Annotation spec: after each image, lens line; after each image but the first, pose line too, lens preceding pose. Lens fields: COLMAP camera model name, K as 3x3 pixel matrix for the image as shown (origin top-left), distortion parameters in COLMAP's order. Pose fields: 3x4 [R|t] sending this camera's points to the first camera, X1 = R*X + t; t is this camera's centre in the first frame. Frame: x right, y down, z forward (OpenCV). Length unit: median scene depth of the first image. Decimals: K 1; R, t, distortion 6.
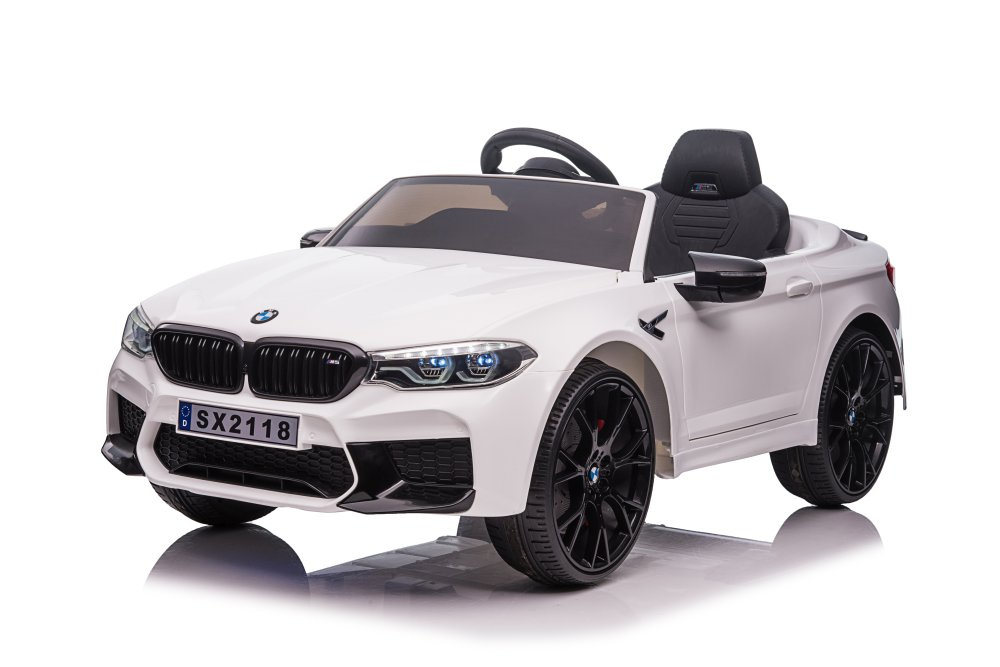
lens RADIAL K [[2395.1, 0, 578.1], [0, 2395.1, 264.2], [0, 0, 1]] dist [0.068882, -13.113610]
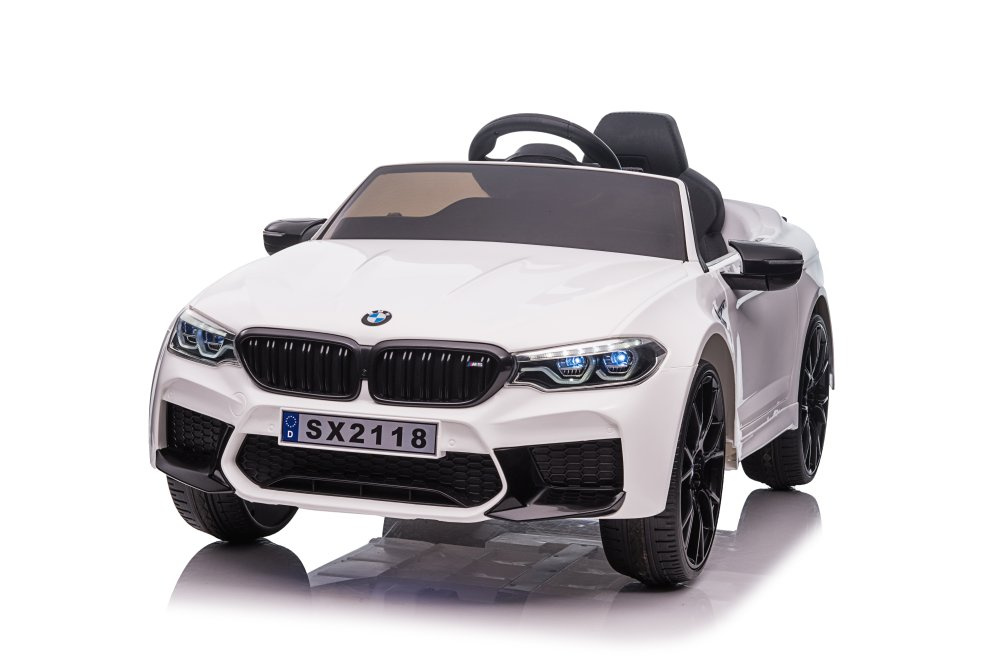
lens RADIAL K [[2395.1, 0, 578.1], [0, 2395.1, 264.2], [0, 0, 1]] dist [0.068882, -13.113610]
pose [[0.968318, -0.017357, 0.249115, -0.294166], [0.013575, 0.999765, 0.016892, -0.014529], [-0.249350, -0.012975, 0.968327, 0.062095]]
